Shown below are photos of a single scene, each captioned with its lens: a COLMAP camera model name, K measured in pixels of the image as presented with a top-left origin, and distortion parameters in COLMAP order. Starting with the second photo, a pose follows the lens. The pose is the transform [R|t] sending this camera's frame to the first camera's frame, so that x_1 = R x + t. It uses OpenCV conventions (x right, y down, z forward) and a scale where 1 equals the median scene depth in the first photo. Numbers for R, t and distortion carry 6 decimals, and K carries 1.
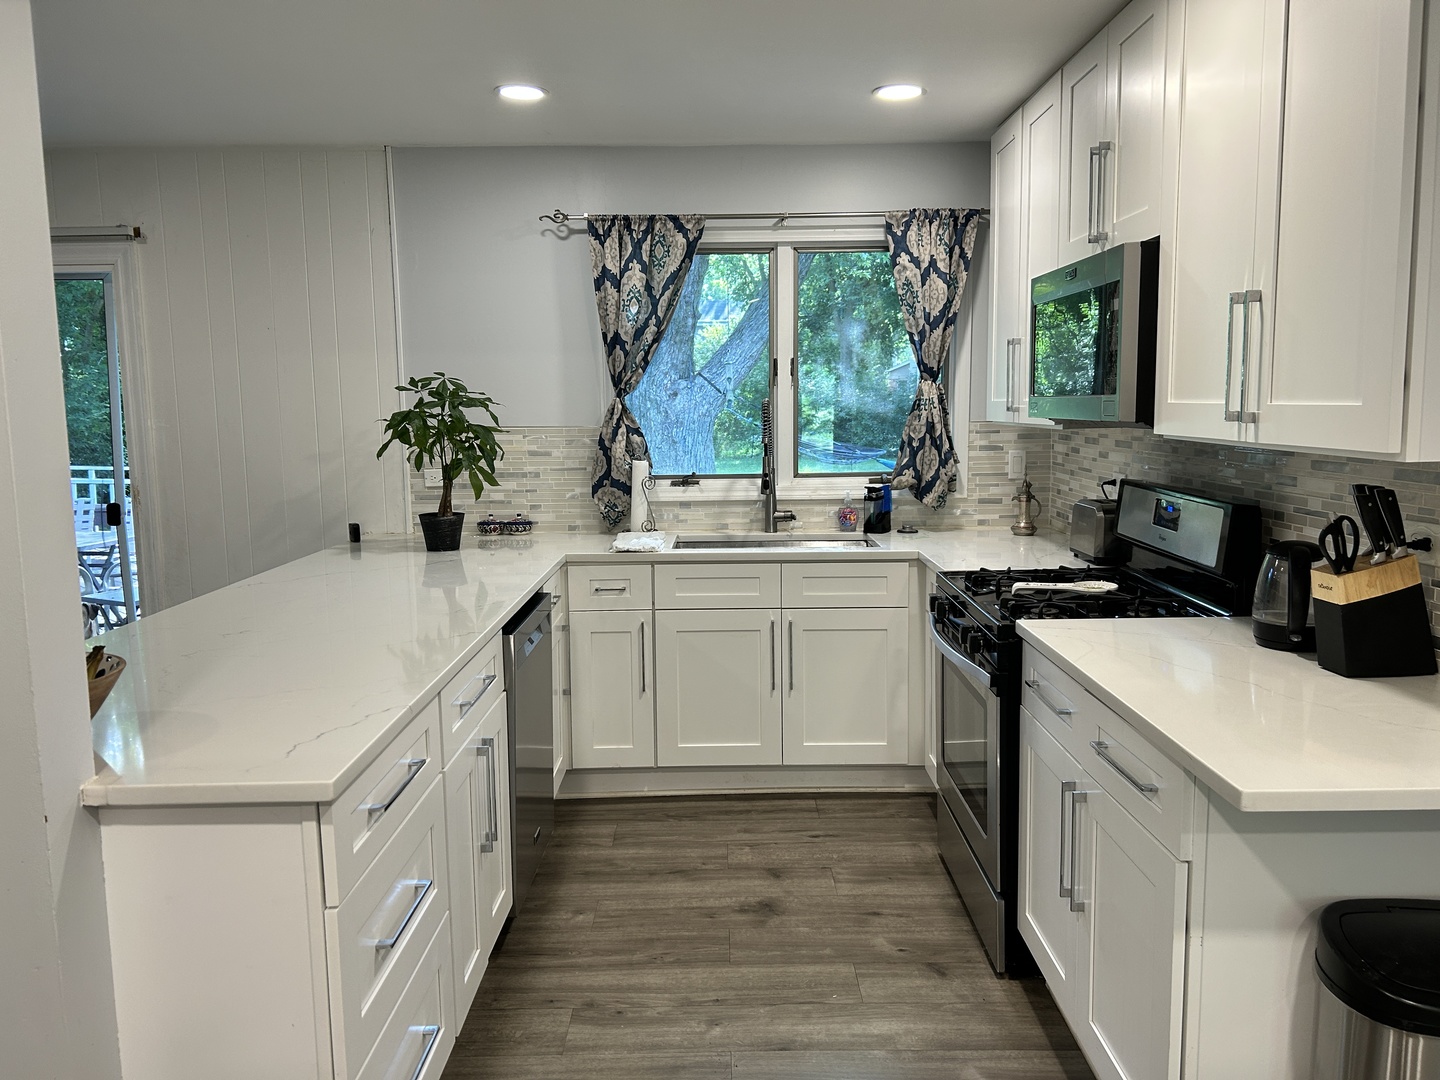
lens RADIAL K [[1091.3, 0, 717.6], [0, 1091.3, 543.7], [0, 0, 1]] dist [0.102067, -0.129919]
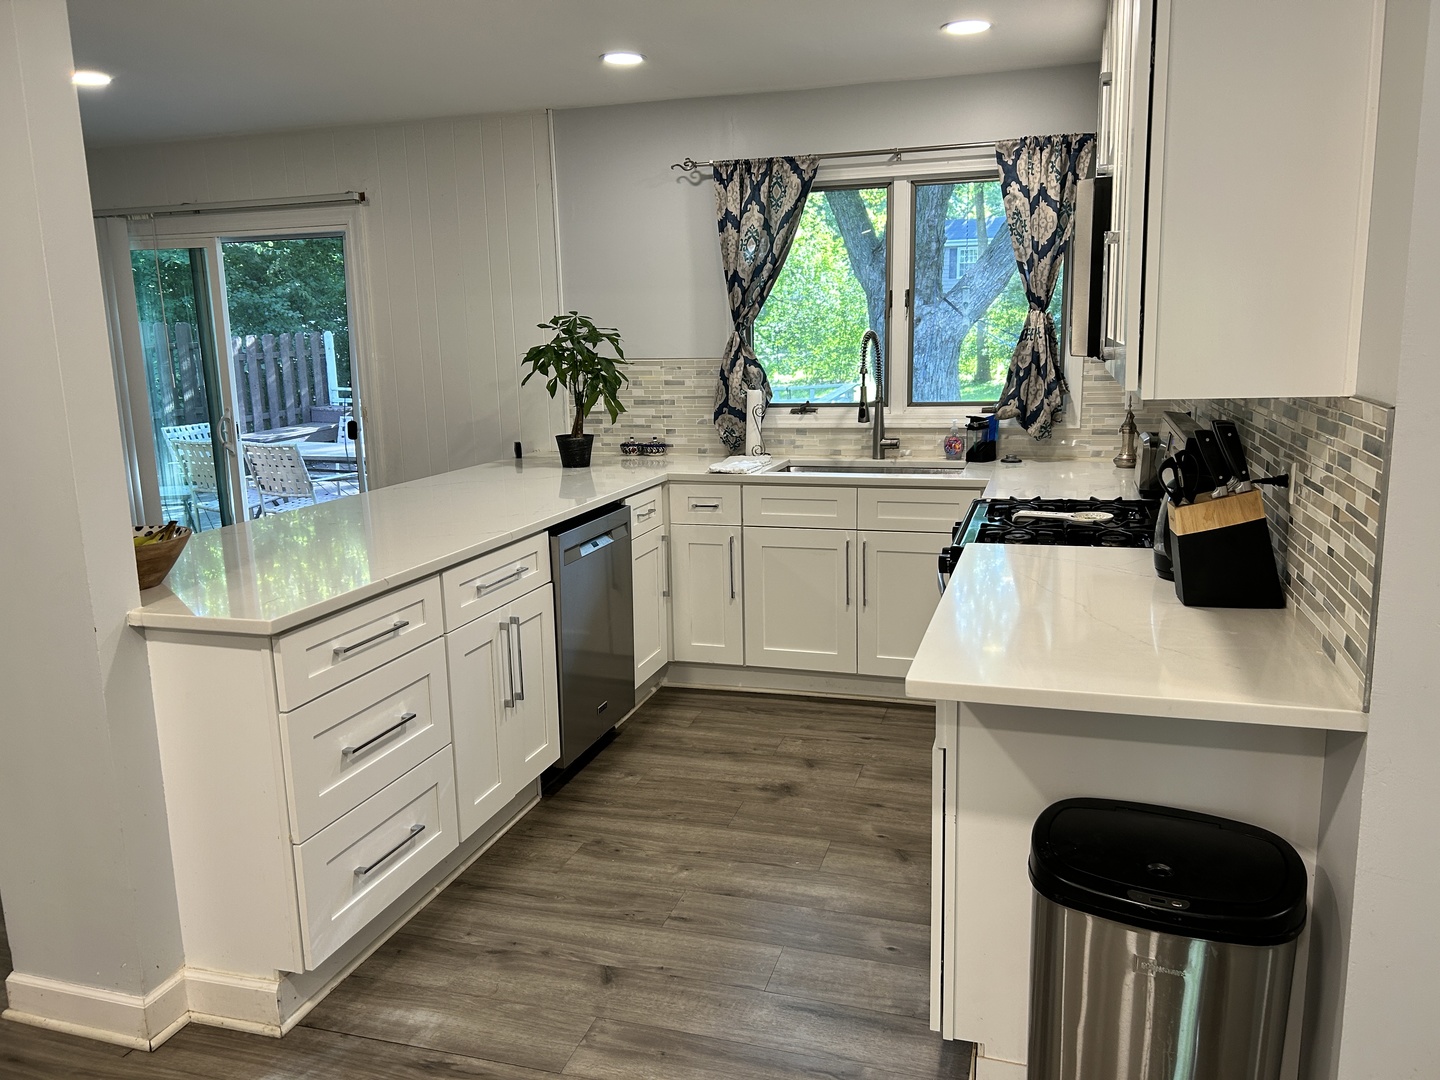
lens RADIAL K [[1084.3, 0, 720.0], [0, 1084.3, 540.0], [0, 0, 1]] dist [0.172147, -0.393705]
pose [[0.955055, 0.047880, -0.292535, 0.227052], [-0.029083, 0.997243, 0.068271, 0.000413], [0.294997, -0.056695, 0.953815, -0.057985]]
